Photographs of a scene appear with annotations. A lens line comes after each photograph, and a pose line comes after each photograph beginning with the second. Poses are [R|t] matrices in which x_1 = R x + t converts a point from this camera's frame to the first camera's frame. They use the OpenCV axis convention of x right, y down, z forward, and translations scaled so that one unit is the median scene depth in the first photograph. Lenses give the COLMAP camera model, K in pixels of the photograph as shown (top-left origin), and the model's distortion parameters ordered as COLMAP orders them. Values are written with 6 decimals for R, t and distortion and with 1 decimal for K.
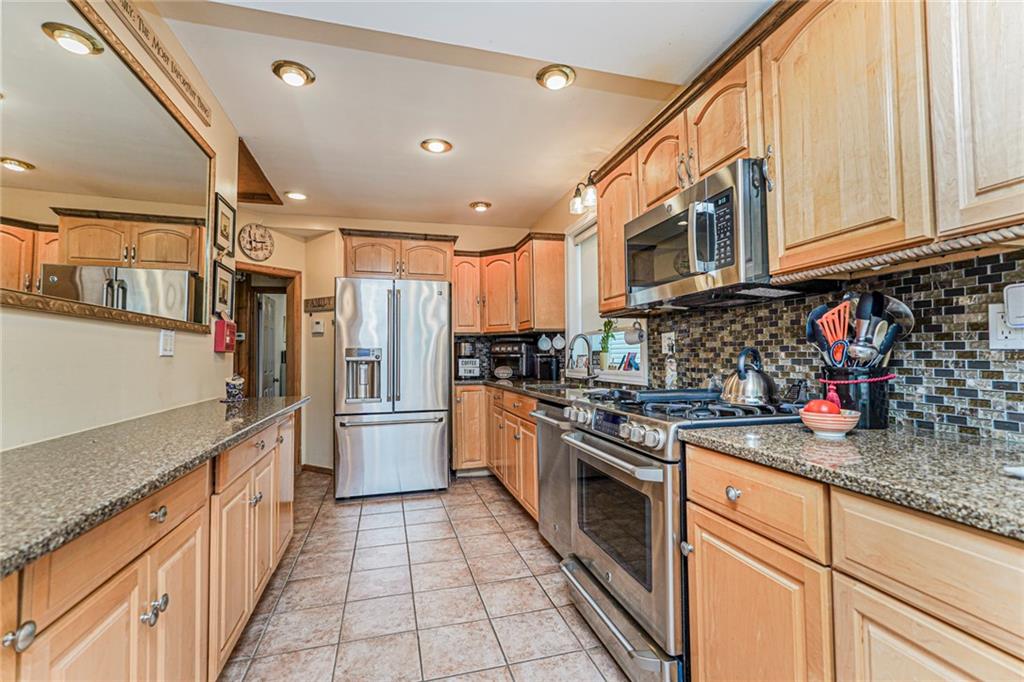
lens RADIAL K [[447.9, 0, 510.9], [0, 447.9, 338.9], [0, 0, 1]] dist [-0.014186, 0.000223]
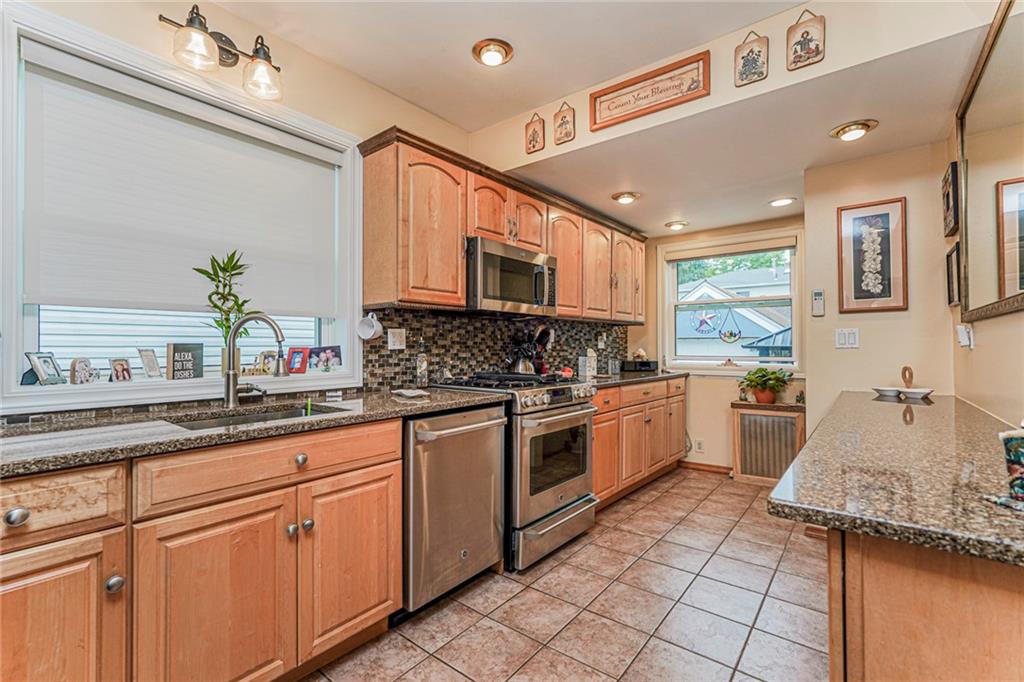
lens RADIAL K [[447.9, 0, 510.9], [0, 447.9, 338.9], [0, 0, 1]] dist [-0.014186, 0.000223]
pose [[-0.587572, 0.019758, 0.808931, -0.734370], [-0.027325, 0.998647, -0.044240, 0.055292], [-0.808710, -0.048099, -0.586237, 1.643119]]
